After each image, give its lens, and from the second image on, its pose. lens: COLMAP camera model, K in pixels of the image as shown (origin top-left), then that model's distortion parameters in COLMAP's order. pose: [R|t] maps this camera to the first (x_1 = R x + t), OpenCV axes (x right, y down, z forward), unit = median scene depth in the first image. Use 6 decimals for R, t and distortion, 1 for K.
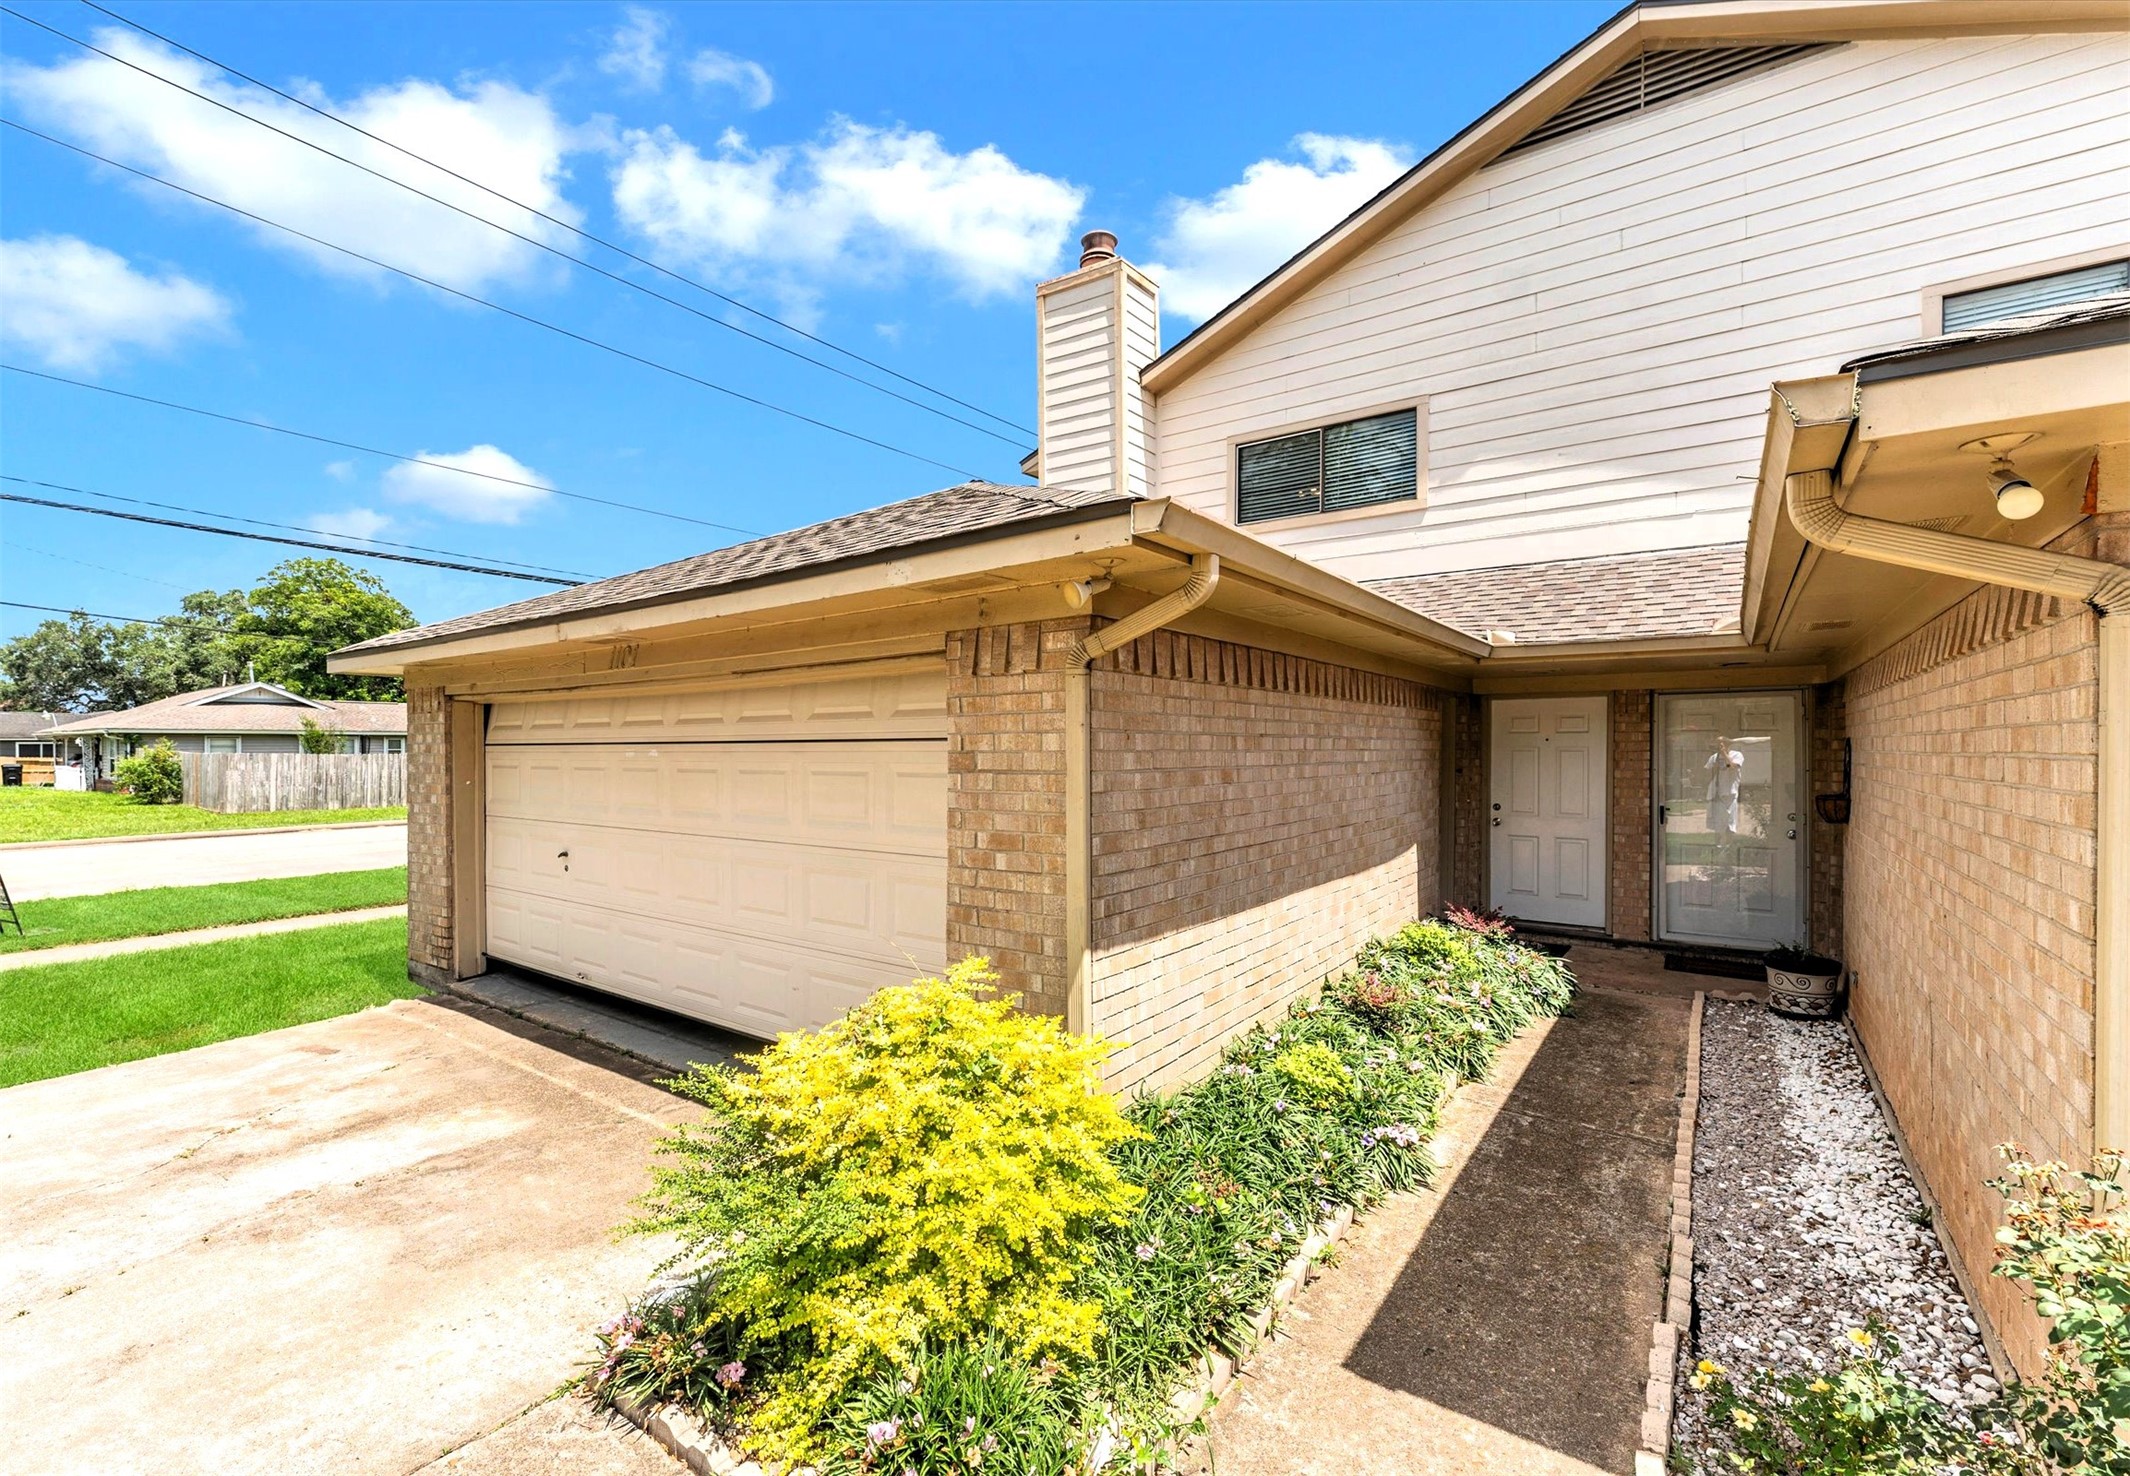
lens RADIAL K [[952.9, 0, 959.0], [0, 952.9, 750.8], [0, 0, 1]] dist [0.002070, 0.000982]
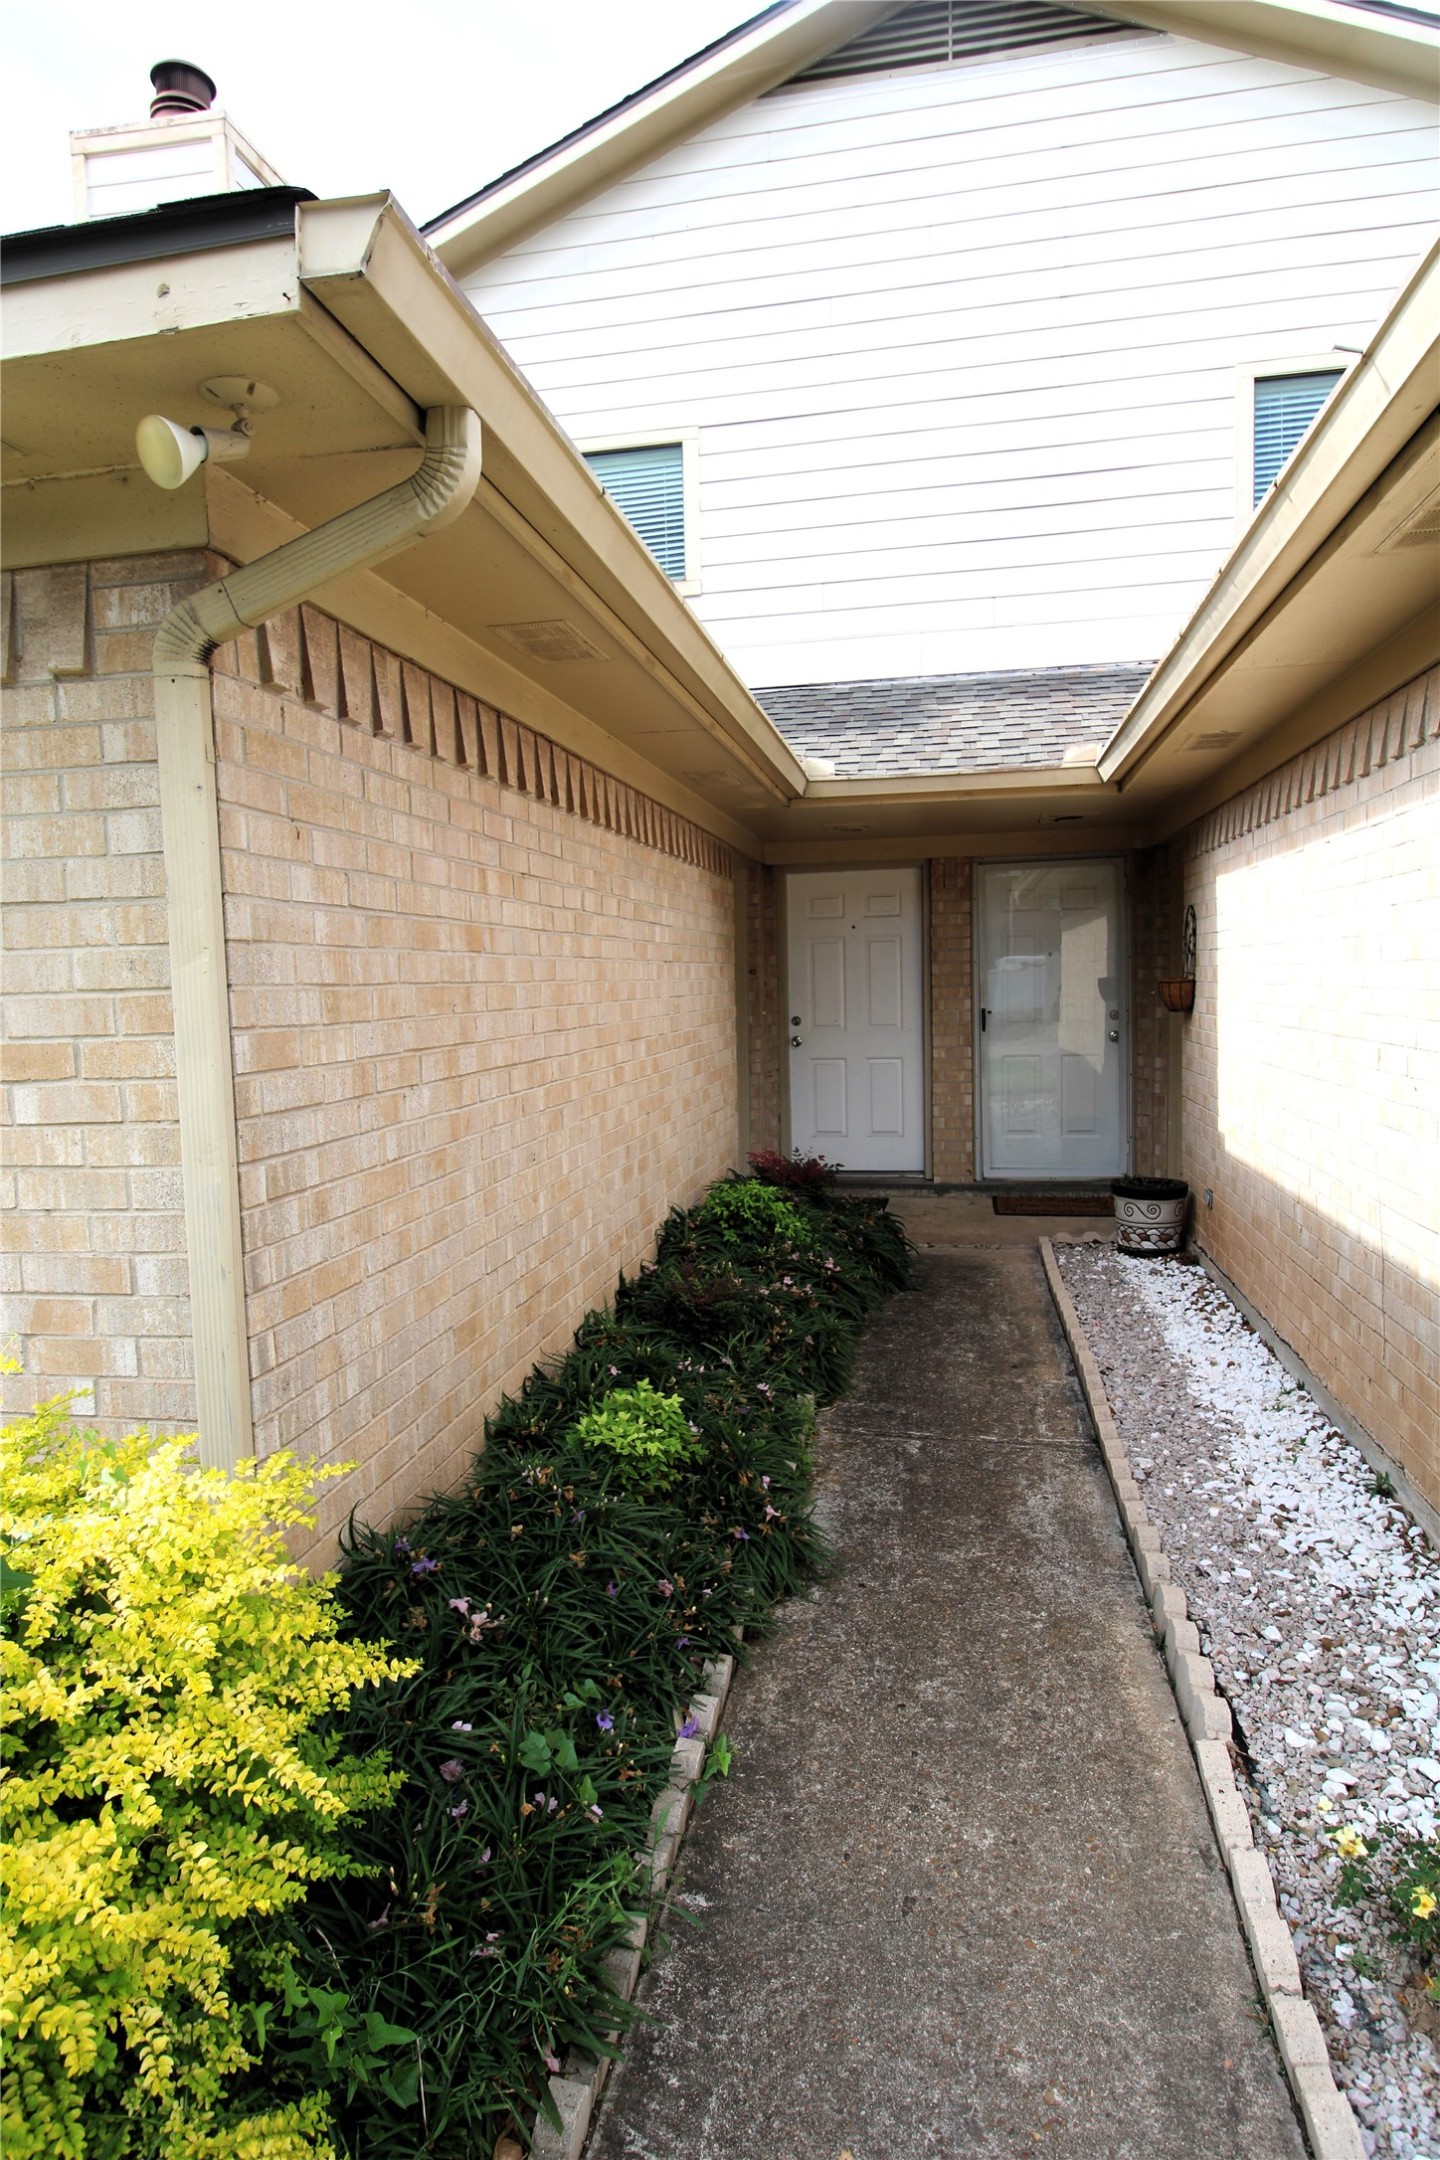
lens RADIAL K [[1353.3, 0, 669.7], [0, 1353.3, 1082.6], [0, 0, 1]] dist [-0.002920, -0.002193]
pose [[0.893755, -0.057435, 0.444863, 0.028424], [0.026932, 0.996850, 0.074592, 0.058187], [-0.447746, -0.054686, 0.892487, 0.254835]]
